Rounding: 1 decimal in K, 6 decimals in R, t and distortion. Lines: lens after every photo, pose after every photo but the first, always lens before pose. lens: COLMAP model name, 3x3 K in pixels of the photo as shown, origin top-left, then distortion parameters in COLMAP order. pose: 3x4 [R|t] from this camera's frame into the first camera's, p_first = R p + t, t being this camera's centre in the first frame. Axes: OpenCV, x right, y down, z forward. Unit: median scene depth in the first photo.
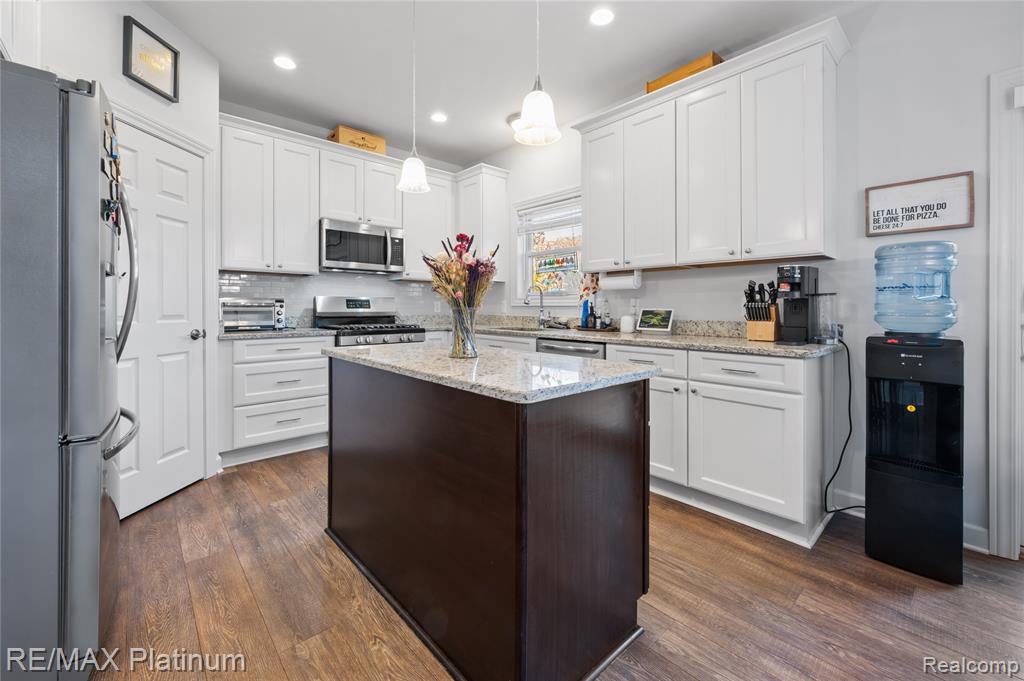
lens RADIAL K [[416.0, 0, 511.0], [0, 416.0, 306.9], [0, 0, 1]] dist [-0.003130, -0.000233]
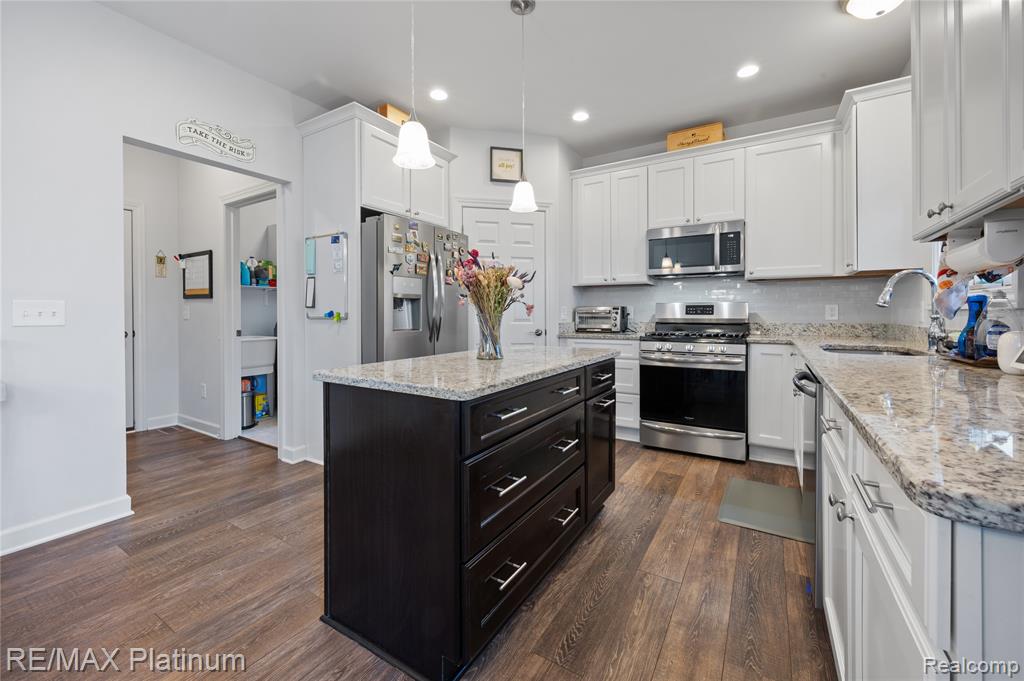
lens RADIAL K [[416.0, 0, 510.2], [0, 416.0, 313.1], [0, 0, 1]] dist [-0.003130, -0.000233]
pose [[0.272380, -0.005014, -0.962177, 0.455455], [0.004501, 0.999982, -0.003937, 0.002124], [0.962179, -0.003258, 0.272398, 0.354077]]
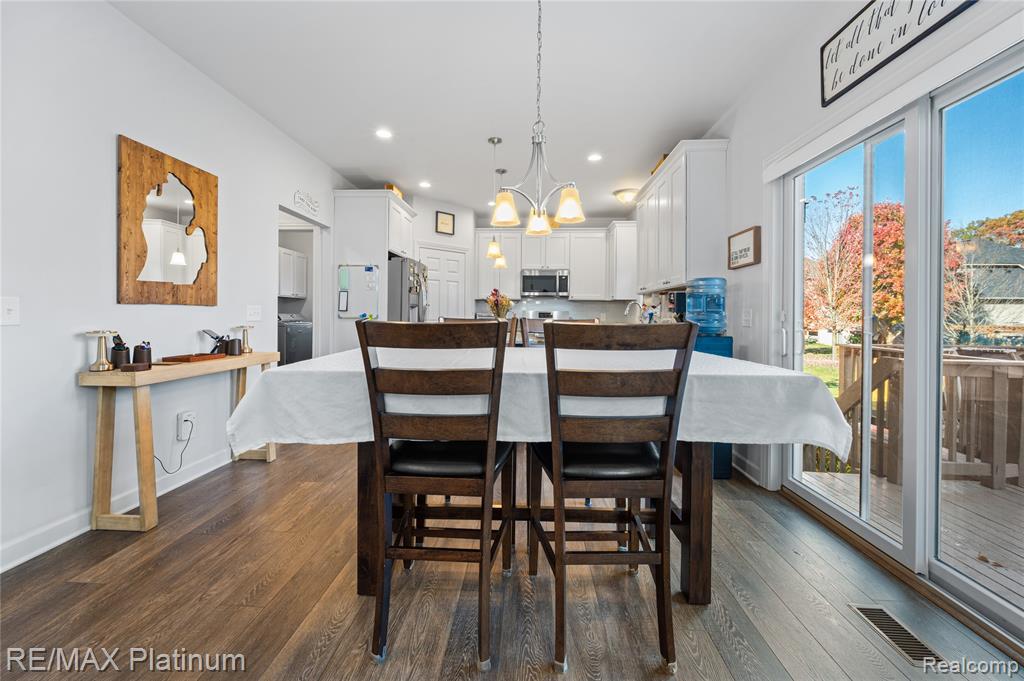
lens RADIAL K [[416.0, 0, 510.4], [0, 416.0, 317.1], [0, 0, 1]] dist [-0.003130, -0.000233]
pose [[0.703688, 0.005391, -0.710489, 0.819414], [-0.006621, 0.999978, 0.001029, -0.000035], [0.710478, 0.003980, 0.703708, -0.351306]]
